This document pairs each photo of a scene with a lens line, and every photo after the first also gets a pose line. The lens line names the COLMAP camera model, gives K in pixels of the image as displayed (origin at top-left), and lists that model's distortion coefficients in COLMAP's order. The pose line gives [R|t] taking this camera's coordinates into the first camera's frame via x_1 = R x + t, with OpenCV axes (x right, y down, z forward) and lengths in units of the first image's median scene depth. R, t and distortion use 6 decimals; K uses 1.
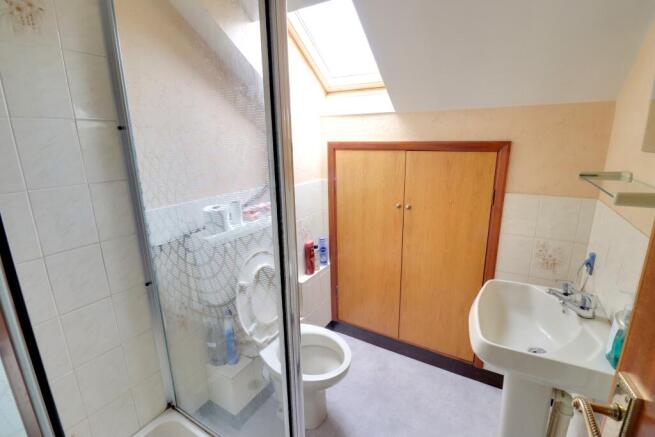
lens RADIAL K [[307.5, 0, 326.4], [0, 307.5, 220.5], [0, 0, 1]] dist [-0.028412, -0.003362]
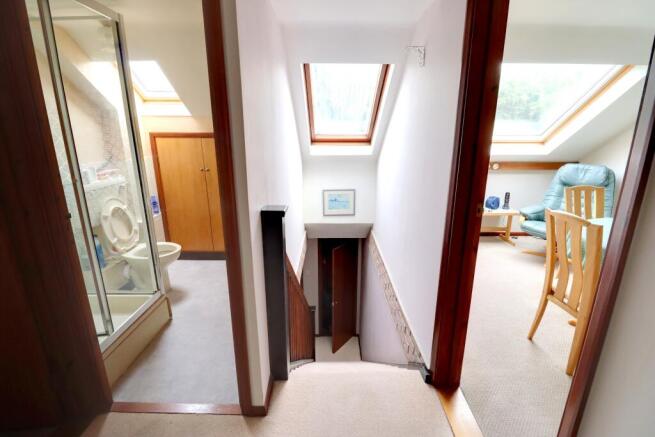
lens RADIAL K [[307.5, 0, 331.4], [0, 307.5, 218.8], [0, 0, 1]] dist [-0.028412, -0.003362]
pose [[0.854417, -0.123050, 0.504808, -0.037479], [0.116794, 0.992174, 0.044168, 0.228492], [-0.506292, 0.021221, 0.862101, -0.819698]]
